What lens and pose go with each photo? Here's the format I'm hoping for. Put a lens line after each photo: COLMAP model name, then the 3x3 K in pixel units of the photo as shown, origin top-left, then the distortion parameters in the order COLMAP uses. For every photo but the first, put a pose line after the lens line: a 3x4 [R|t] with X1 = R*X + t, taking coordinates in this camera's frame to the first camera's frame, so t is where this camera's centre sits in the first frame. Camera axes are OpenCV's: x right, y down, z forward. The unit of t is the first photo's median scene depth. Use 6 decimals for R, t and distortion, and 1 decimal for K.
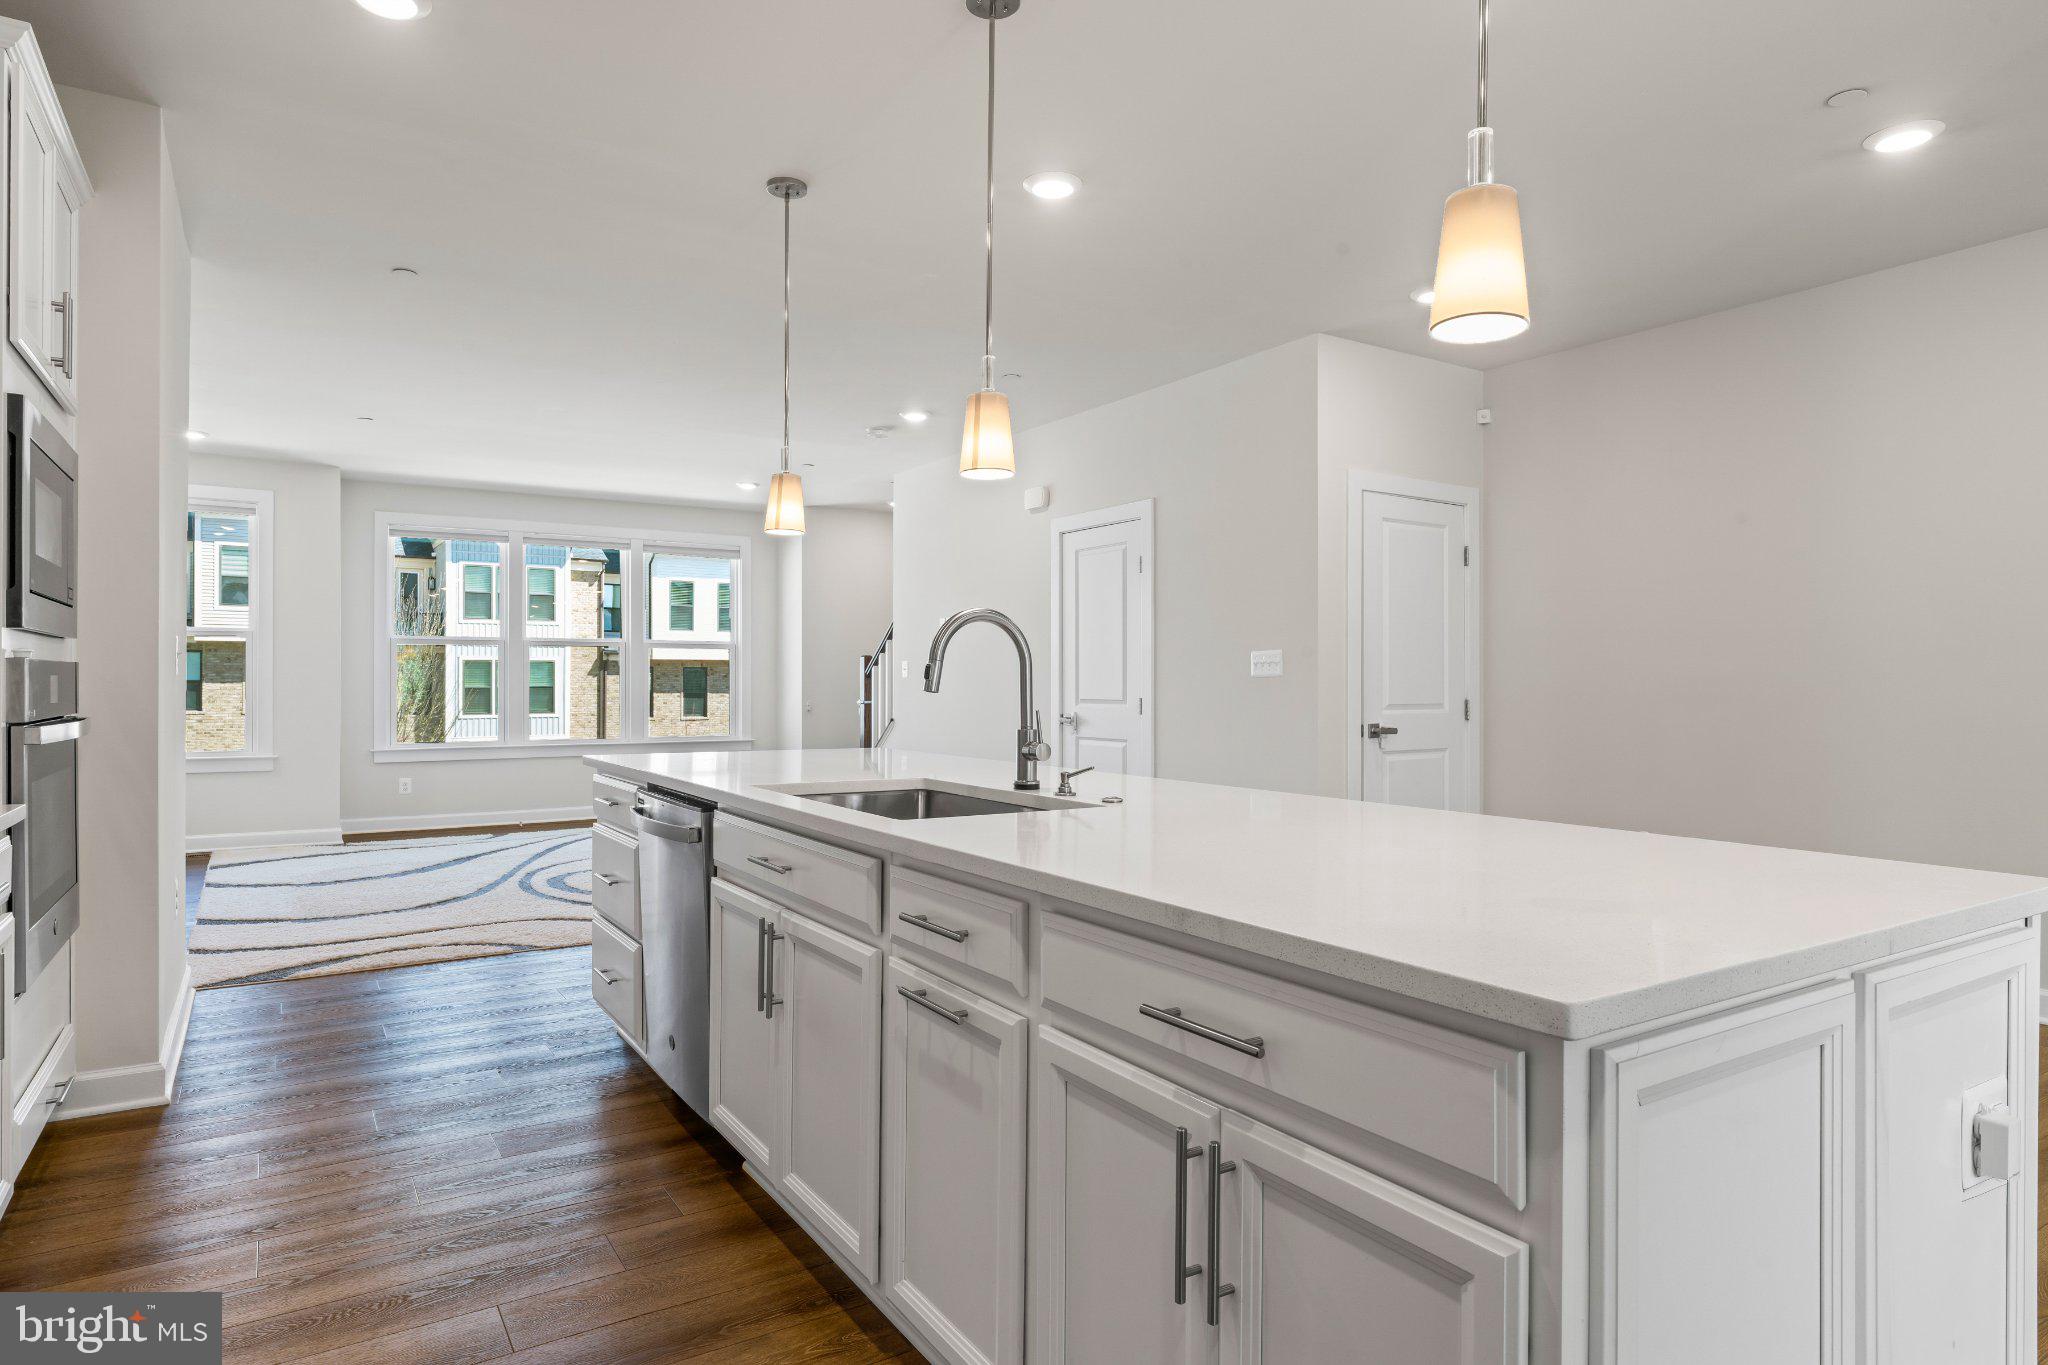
lens RADIAL K [[1160.2, 0, 1008.3], [0, 1160.2, 681.0], [0, 0, 1]] dist [0.001566, 0.001110]
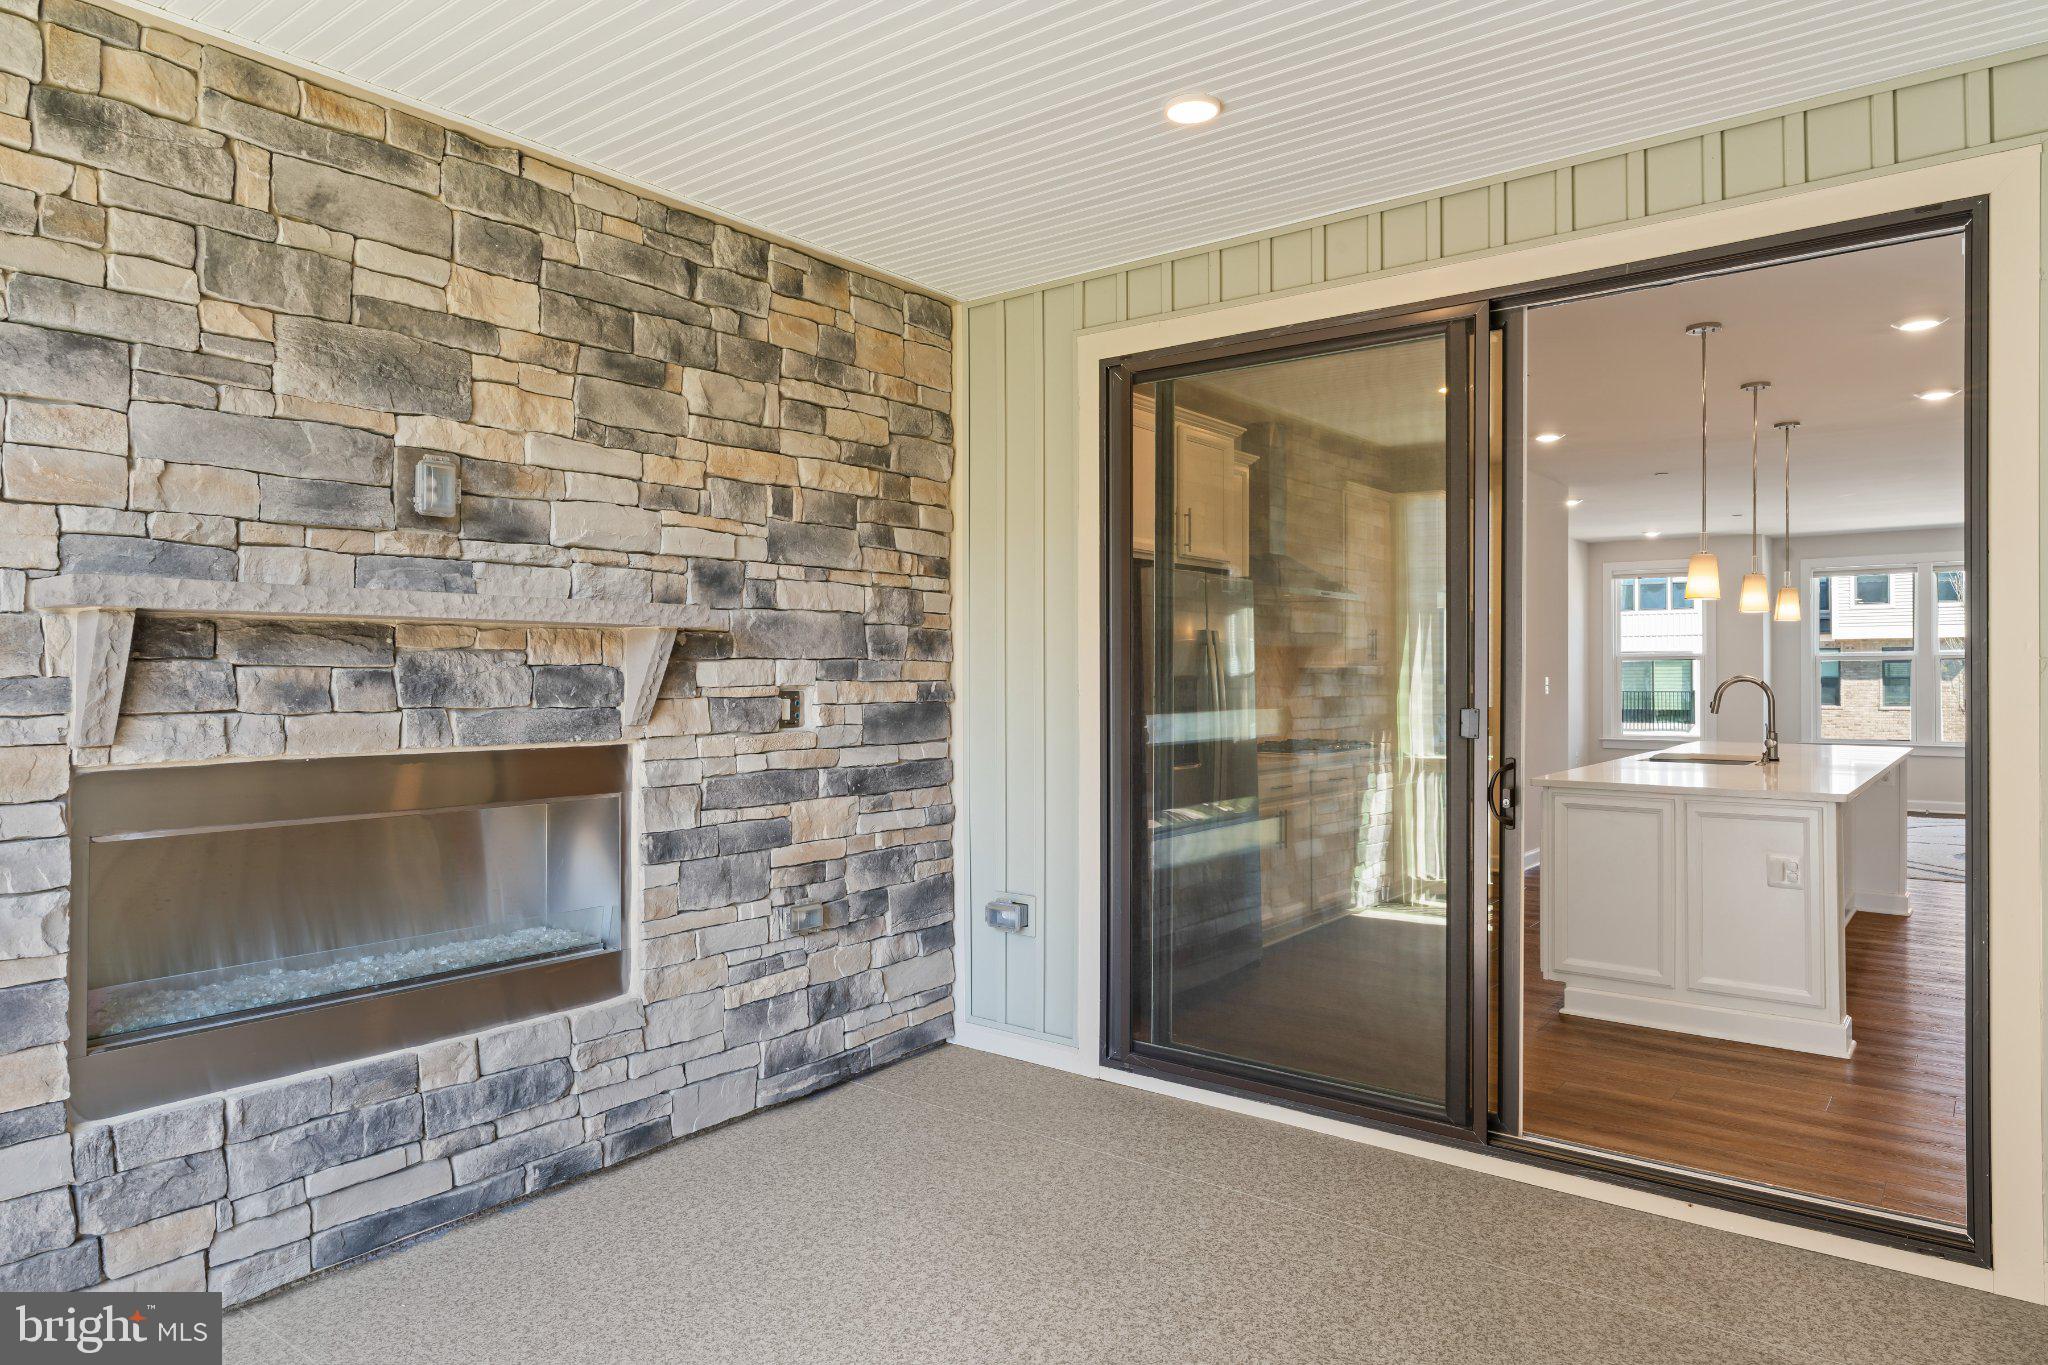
lens RADIAL K [[1252.1, 0, 1025.1], [0, 1252.1, 662.6], [0, 0, 1]] dist [0.000213, -0.000471]
pose [[0.335227, -0.008974, -0.942095, 0.125959], [0.002103, 0.999959, -0.008777, -0.005093], [0.942135, 0.000962, 0.335232, -0.075790]]
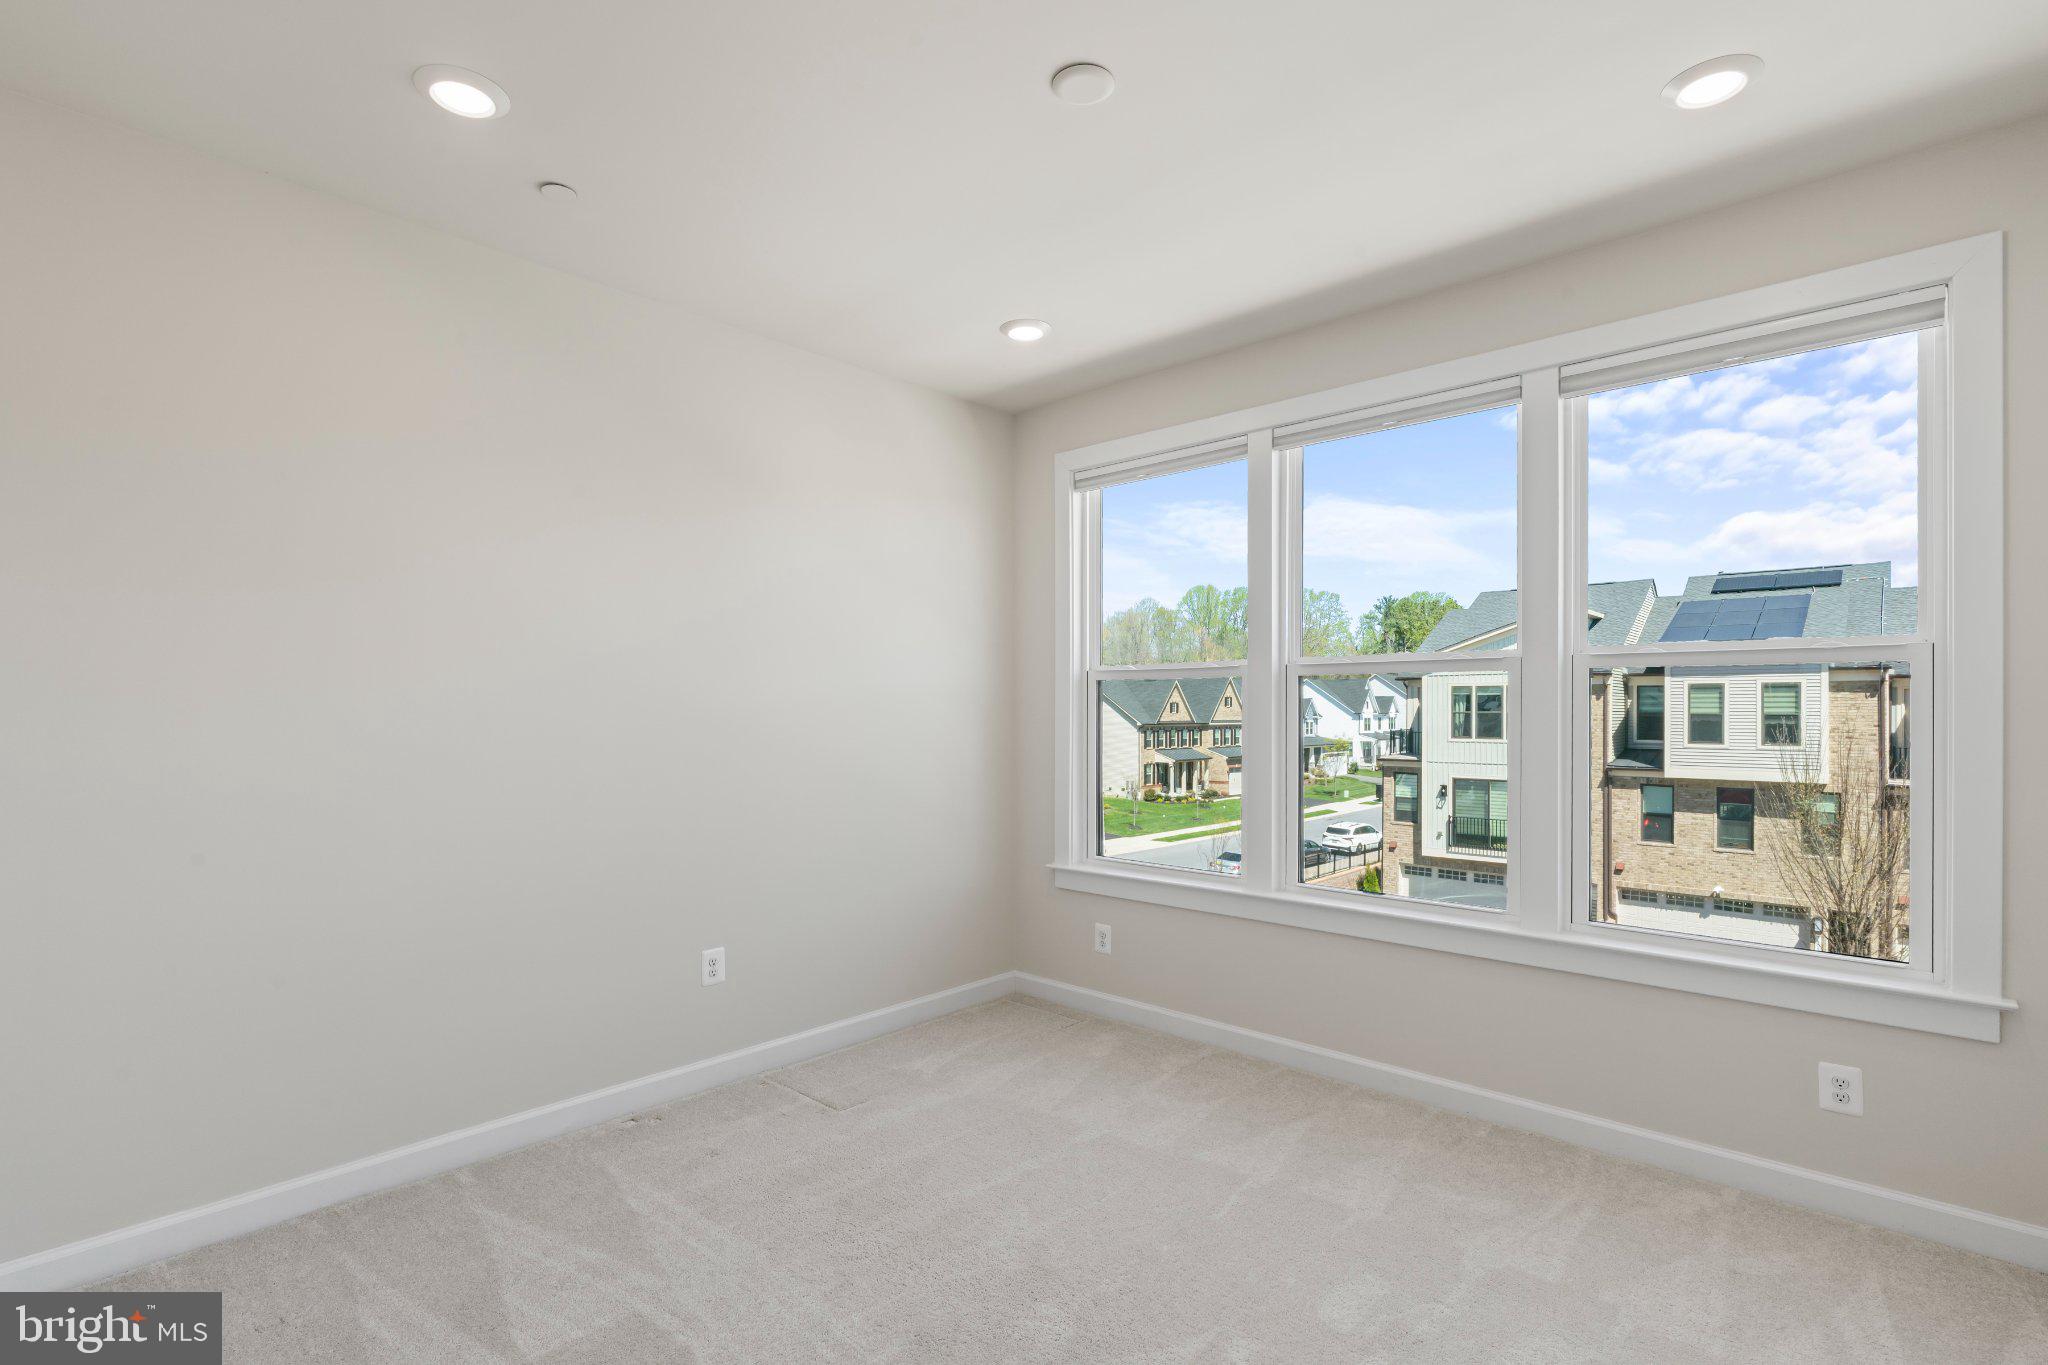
lens RADIAL K [[961.5, 0, 1029.8], [0, 961.5, 709.3], [0, 0, 1]] dist [-0.007799, 0.000538]
pose [[0.261663, -0.000011, -0.965159, -0.022396], [0.001479, 0.999999, 0.000390, -0.094531], [0.965158, -0.001530, 0.261662, 0.223483]]
